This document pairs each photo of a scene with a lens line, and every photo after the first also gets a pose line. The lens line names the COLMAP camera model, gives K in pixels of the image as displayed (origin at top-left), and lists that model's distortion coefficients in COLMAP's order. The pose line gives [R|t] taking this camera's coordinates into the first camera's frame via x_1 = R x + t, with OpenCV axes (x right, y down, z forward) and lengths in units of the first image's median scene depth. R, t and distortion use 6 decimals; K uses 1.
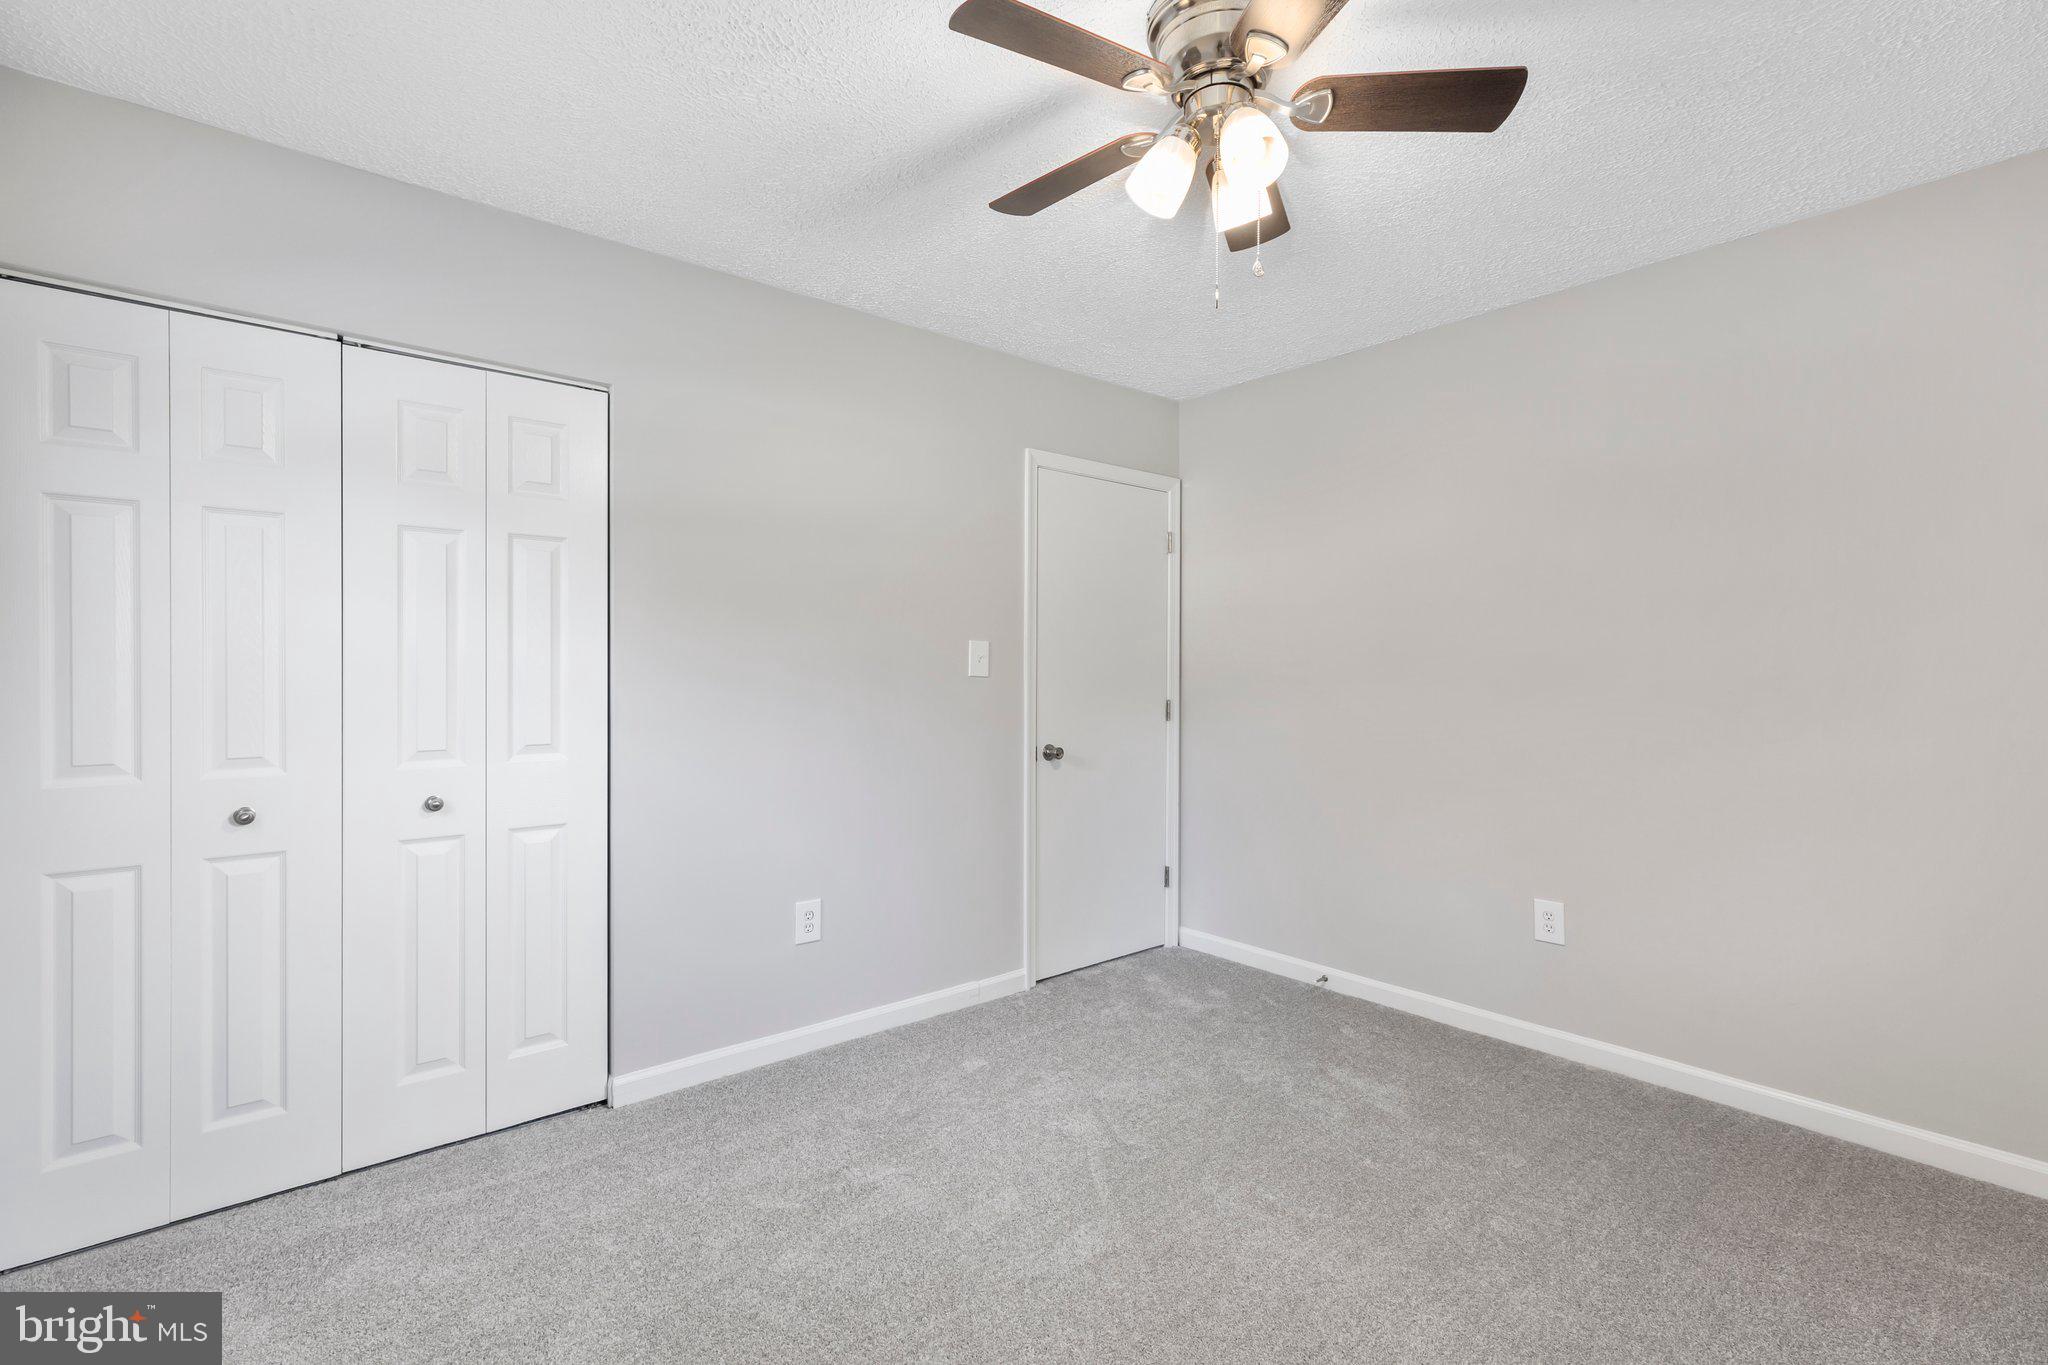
lens RADIAL K [[911.1, 0, 1004.6], [0, 911.1, 652.8], [0, 0, 1]] dist [0.000370, 0.002792]
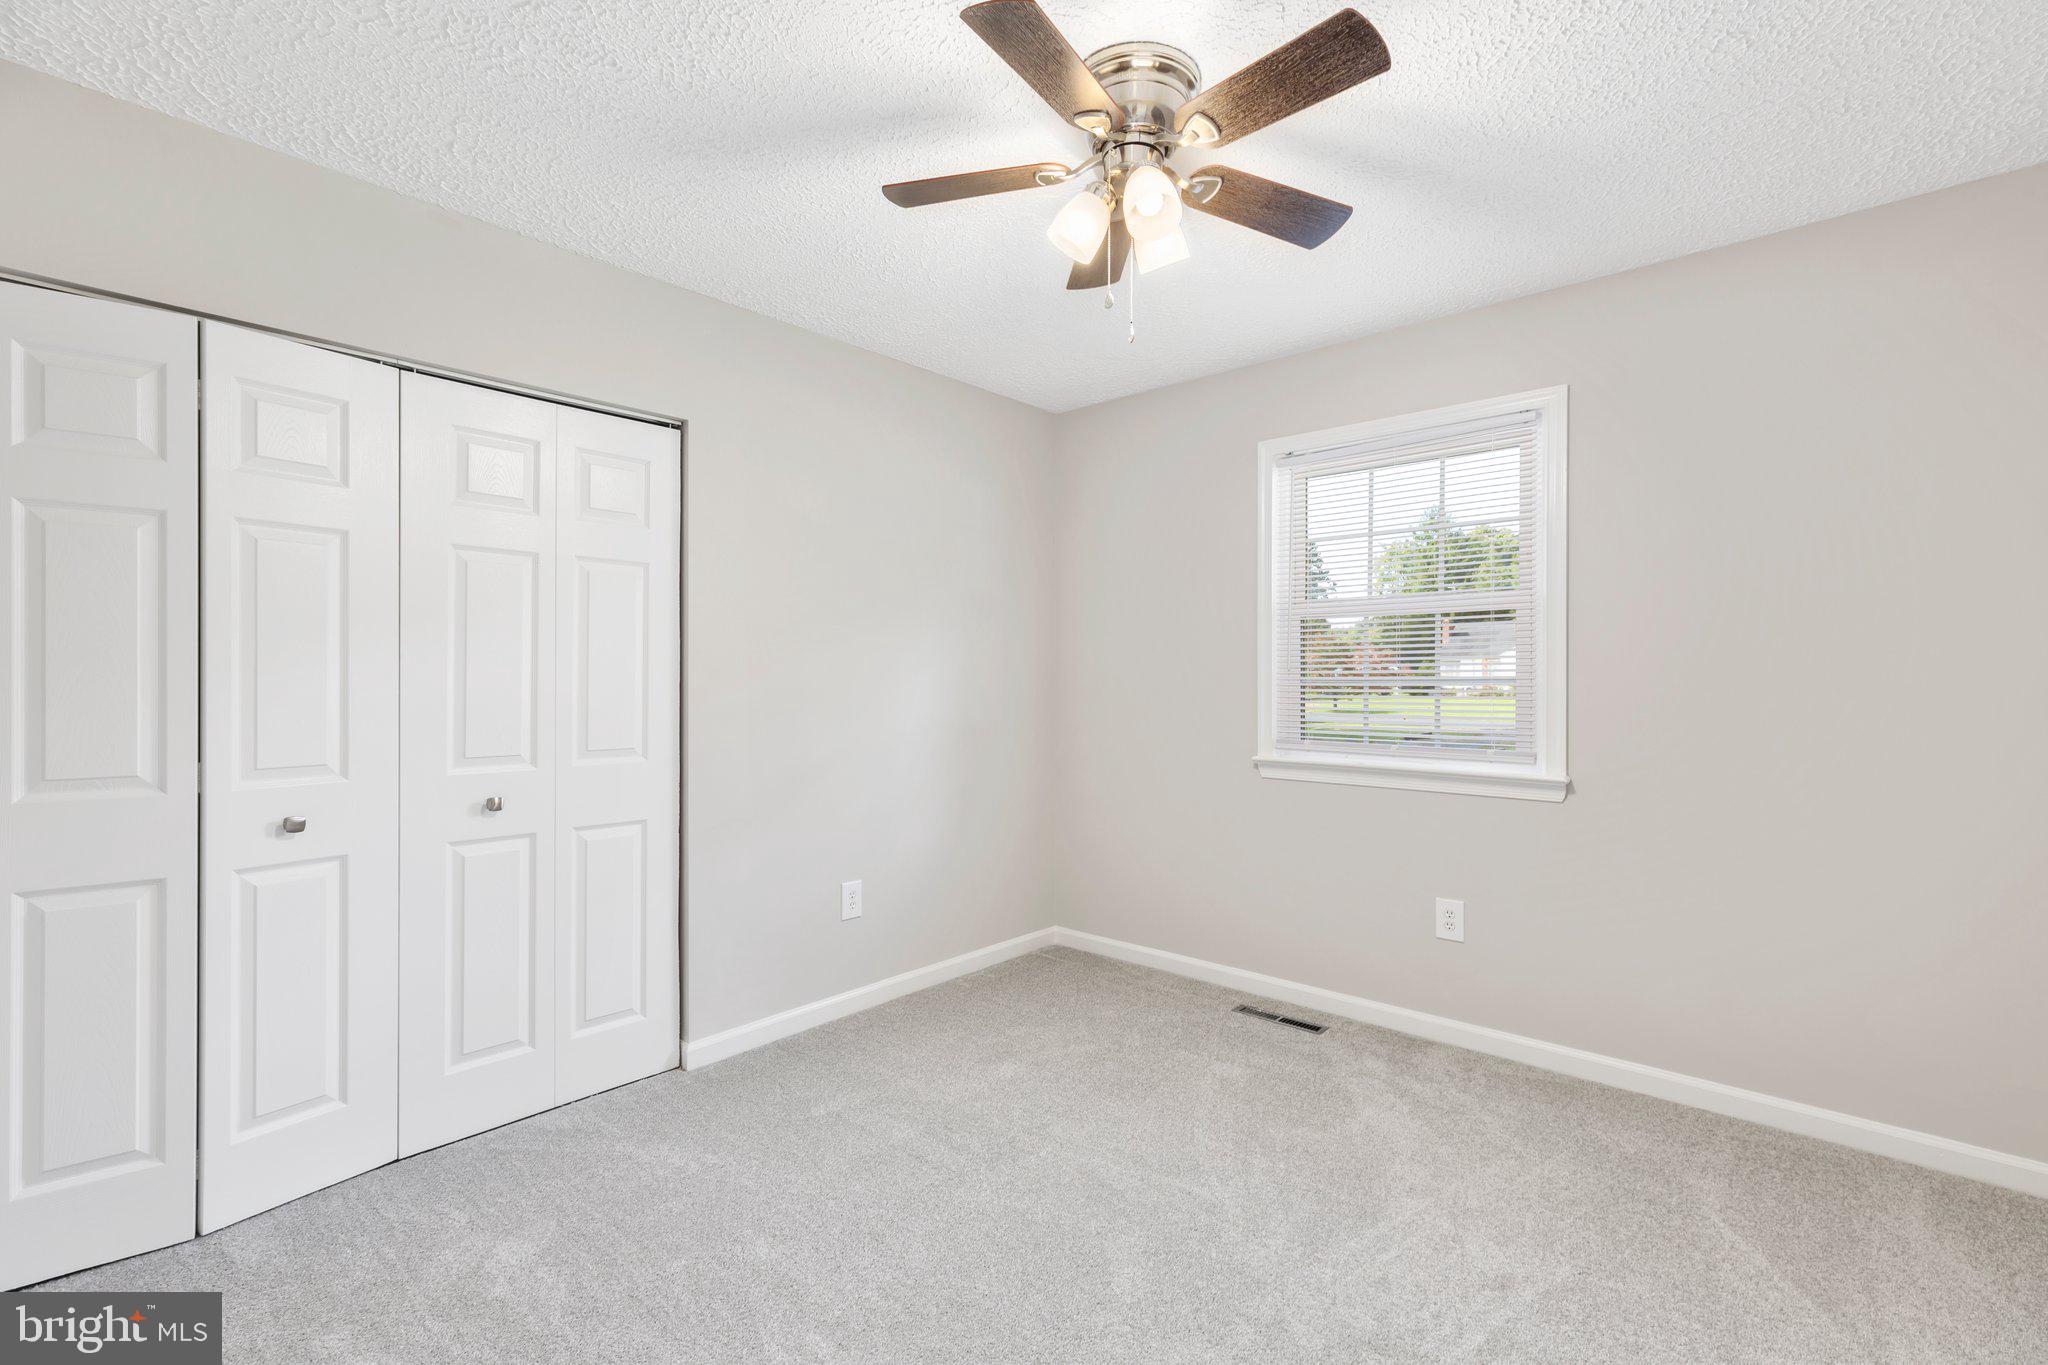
lens RADIAL K [[911.1, 0, 1035.7], [0, 911.1, 666.7], [0, 0, 1]] dist [0.000370, 0.002792]
pose [[0.982825, -0.000365, 0.184542, -0.210937], [-0.000858, 0.999978, 0.006548, -0.004677], [-0.184540, -0.006594, 0.982803, -0.170825]]
